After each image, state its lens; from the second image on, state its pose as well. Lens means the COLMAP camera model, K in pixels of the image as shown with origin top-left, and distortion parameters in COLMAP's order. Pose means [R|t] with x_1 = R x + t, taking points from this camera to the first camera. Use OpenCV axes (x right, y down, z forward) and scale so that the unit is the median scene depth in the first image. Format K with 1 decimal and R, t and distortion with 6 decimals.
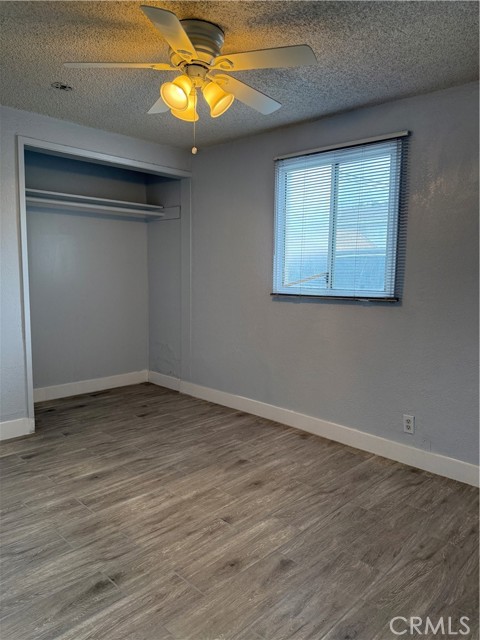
lens RADIAL K [[451.4, 0, 238.1], [0, 451.4, 317.7], [0, 0, 1]] dist [0.013608, 0.000784]
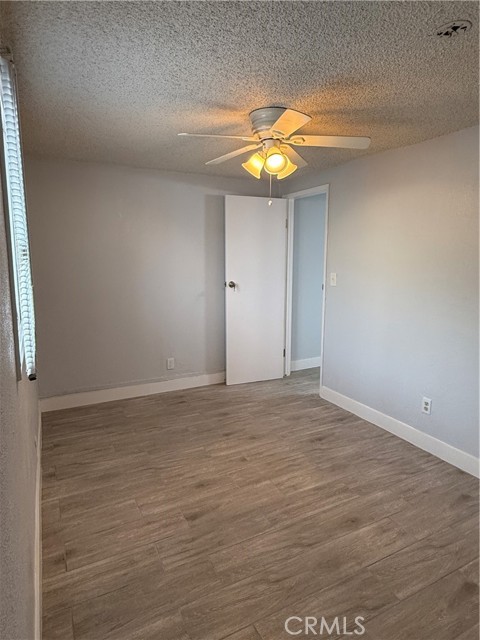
lens RADIAL K [[390.5, 0, 240.8], [0, 390.5, 321.4], [0, 0, 1]] dist [0.001798, 0.005074]
pose [[-0.947488, -0.080811, 0.309412, -0.331312], [0.007643, 0.961546, 0.274538, -0.297133], [-0.319700, 0.262486, -0.910436, 1.826098]]
